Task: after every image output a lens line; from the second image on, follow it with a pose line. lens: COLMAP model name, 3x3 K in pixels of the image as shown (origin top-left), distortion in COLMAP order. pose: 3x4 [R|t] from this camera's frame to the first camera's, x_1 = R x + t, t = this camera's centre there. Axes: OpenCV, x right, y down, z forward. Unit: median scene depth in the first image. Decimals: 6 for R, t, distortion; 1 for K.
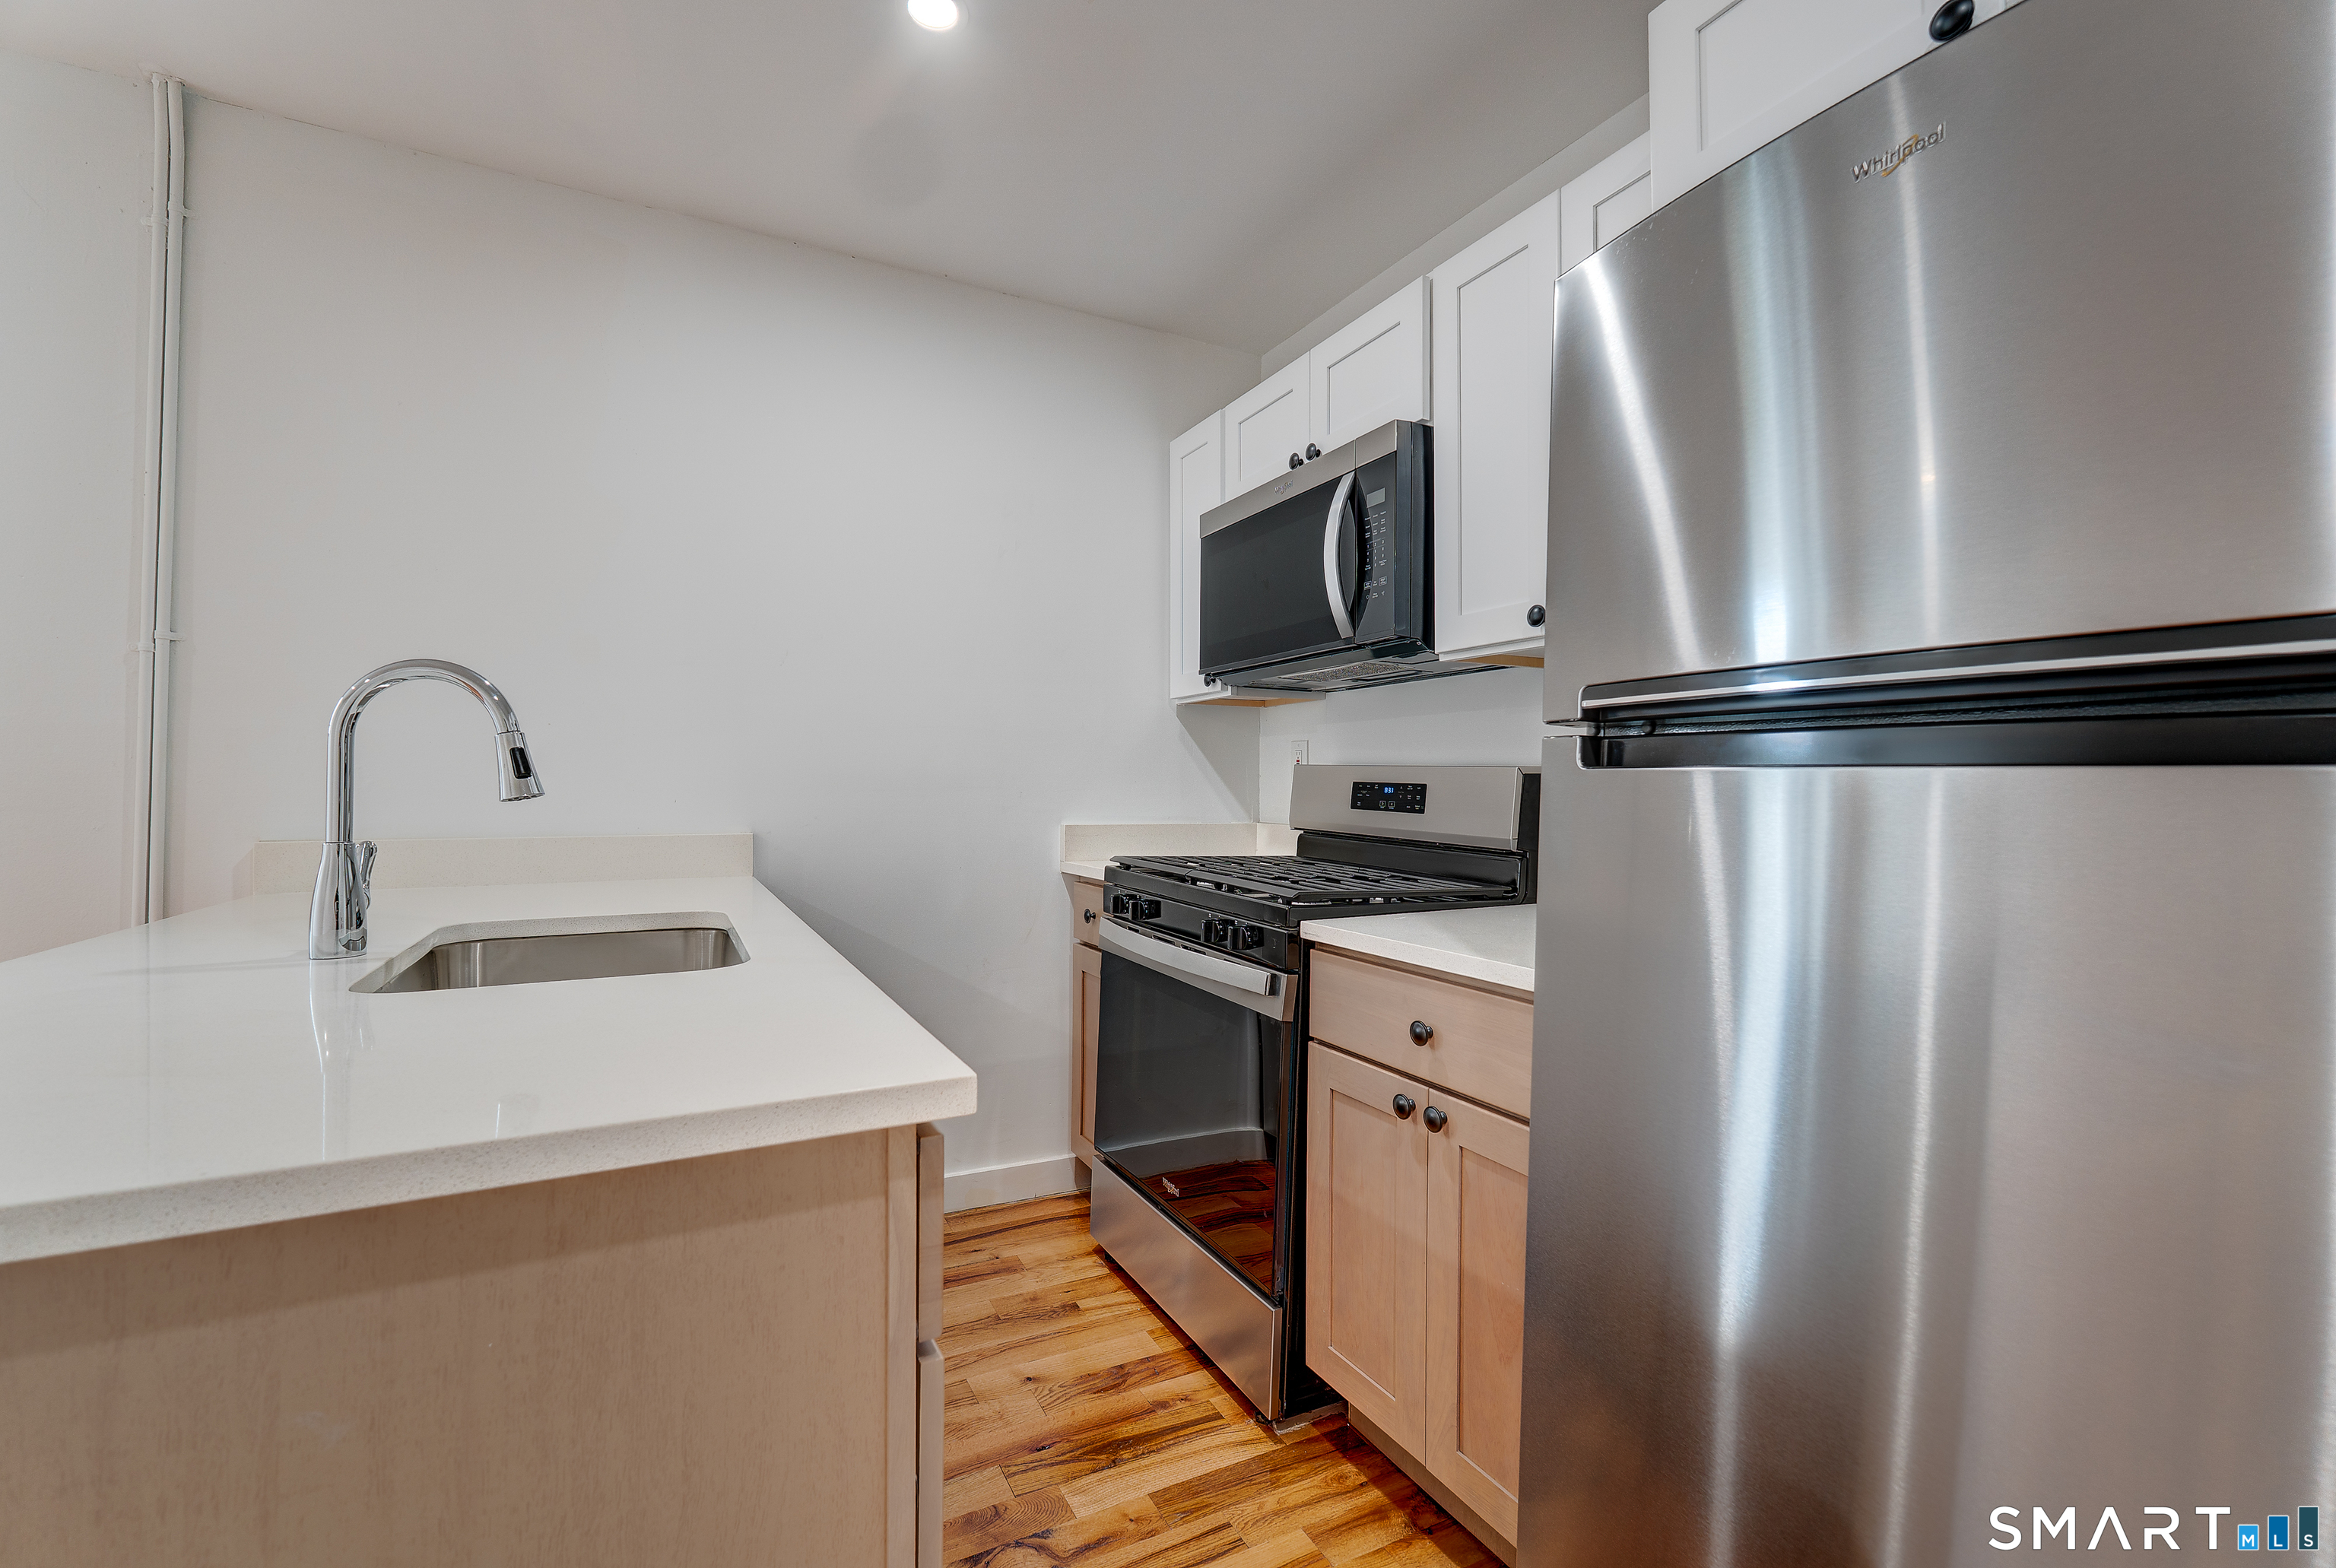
lens RADIAL K [[995.0, 0, 1164.5], [0, 995.0, 788.6], [0, 0, 1]] dist [0.012139, 0.000246]
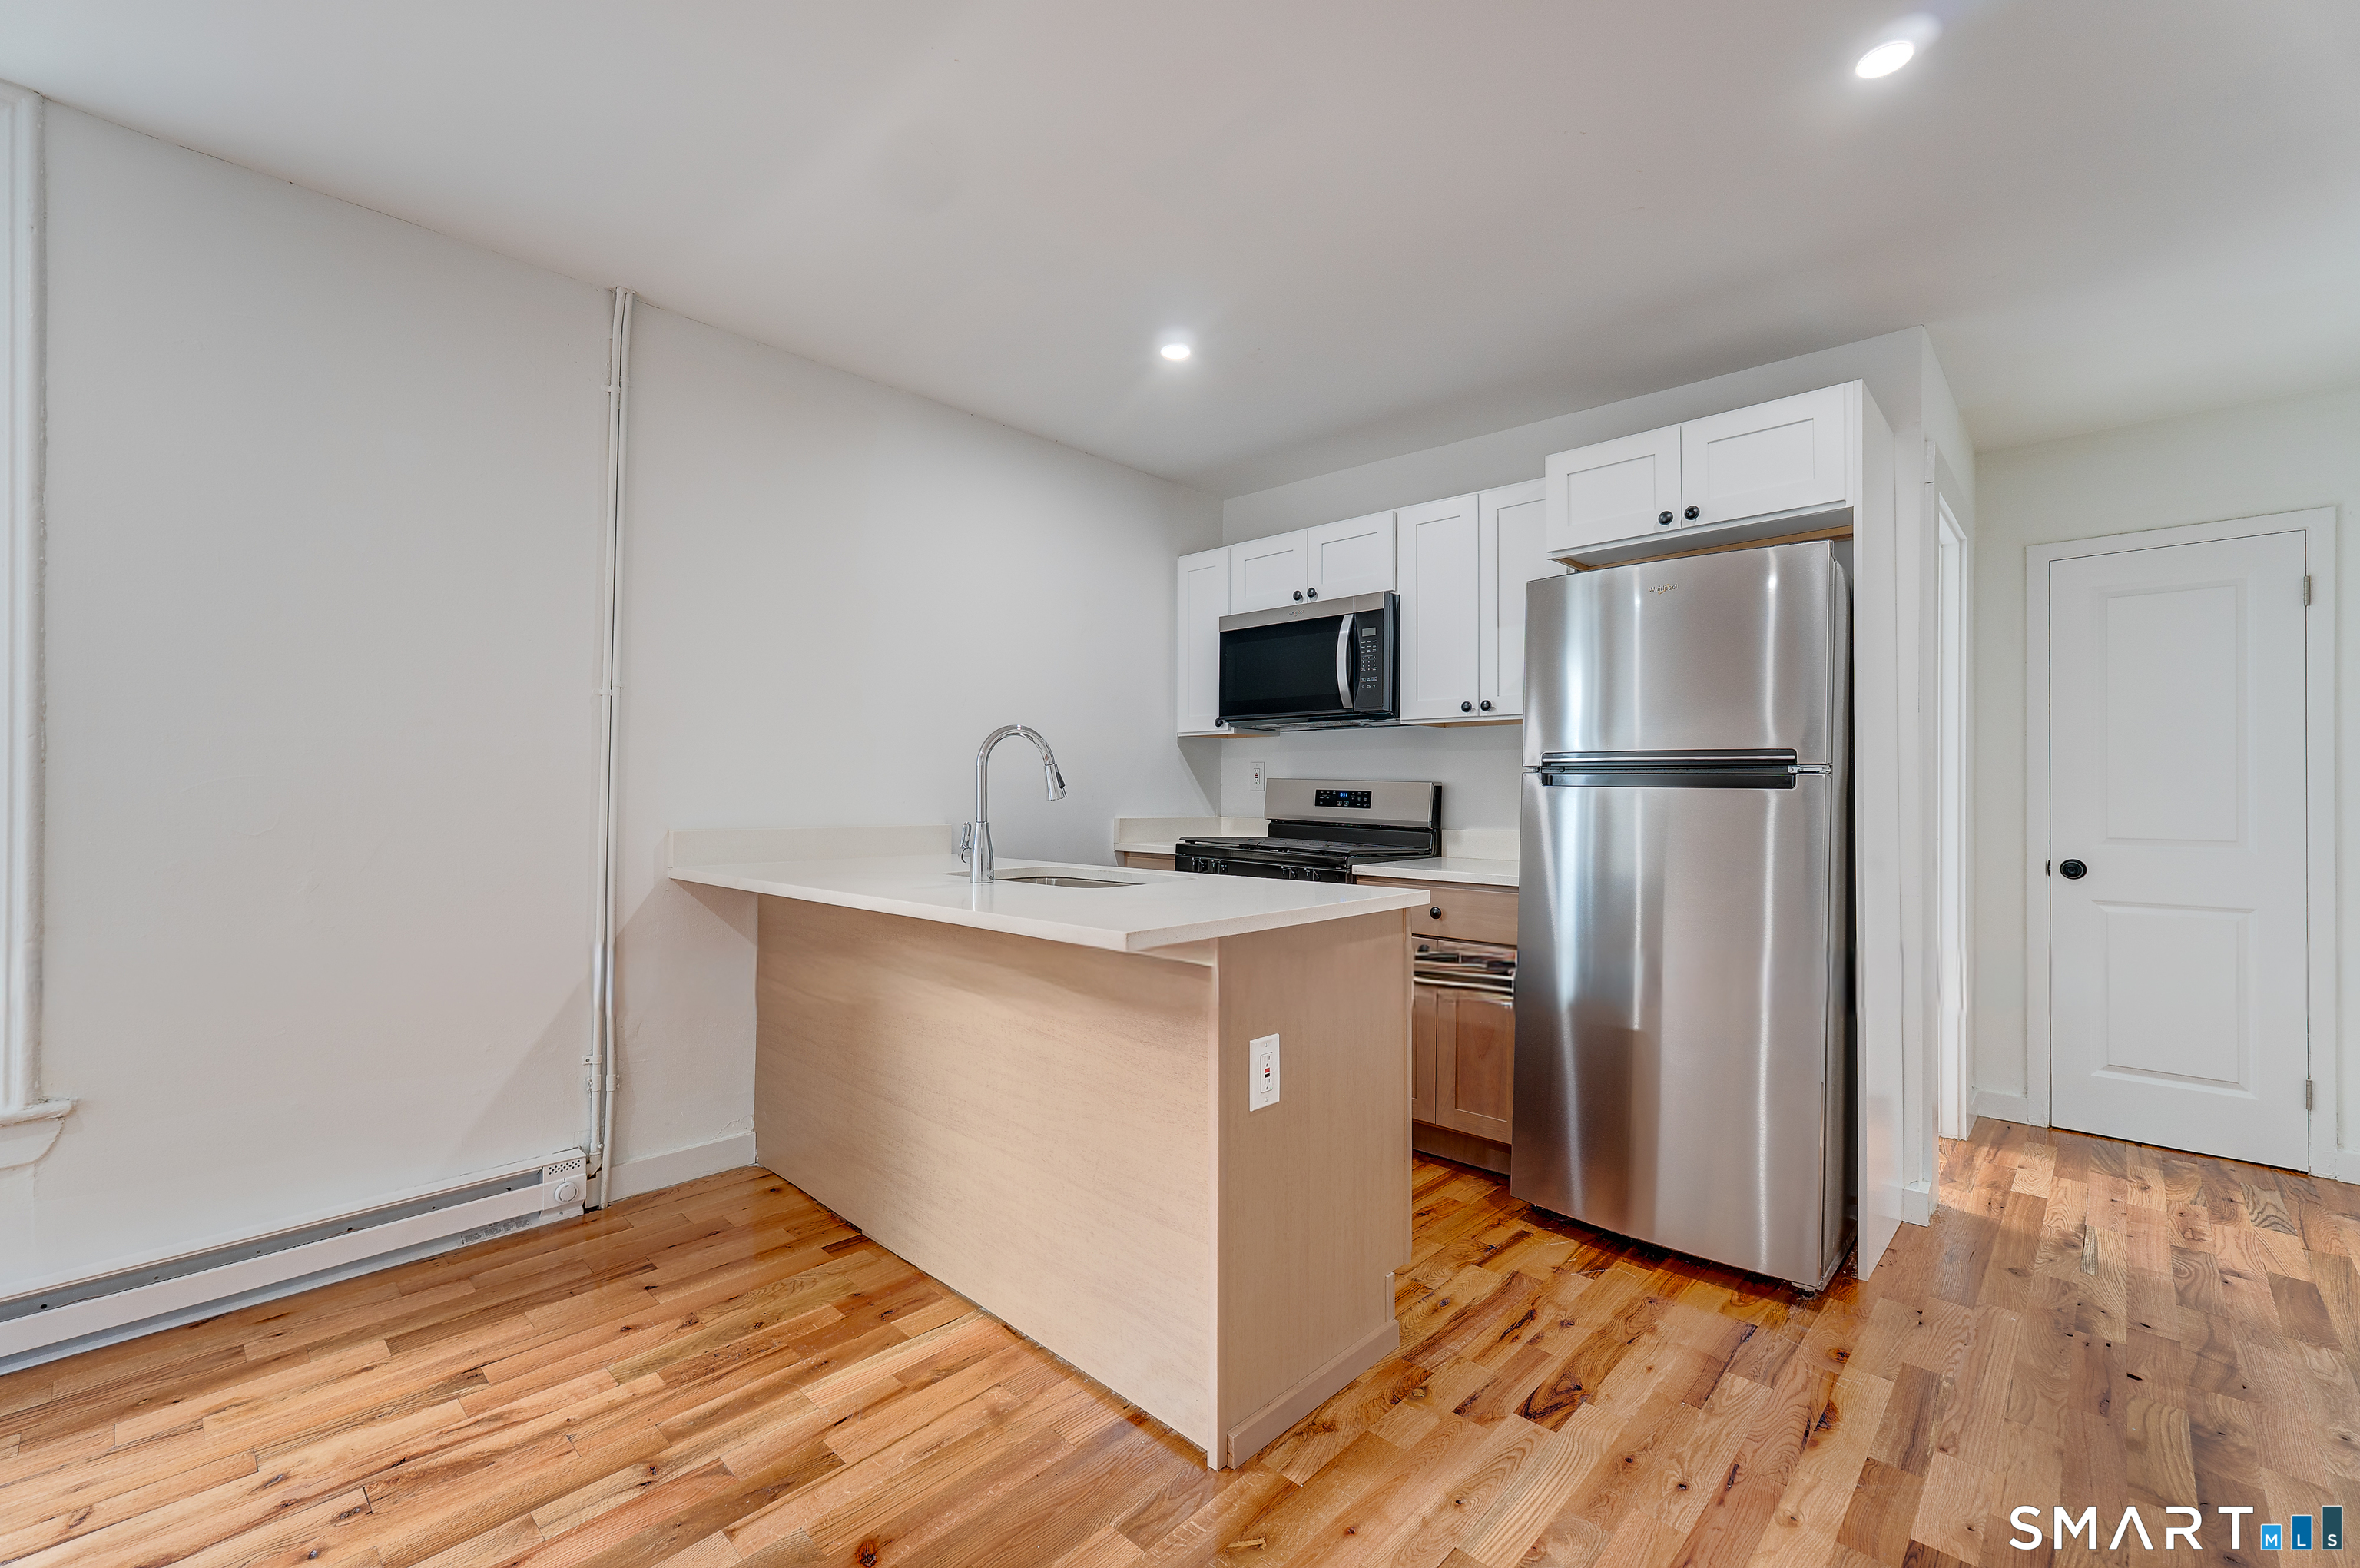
lens RADIAL K [[1026.8, 0, 1174.0], [0, 1026.8, 794.8], [0, 0, 1]] dist [0.001711, 0.000287]
pose [[0.940780, 0.001577, 0.339014, -0.638732], [-0.002427, 0.999995, 0.002085, -0.001094], [-0.339009, -0.002785, 0.940779, -0.532452]]
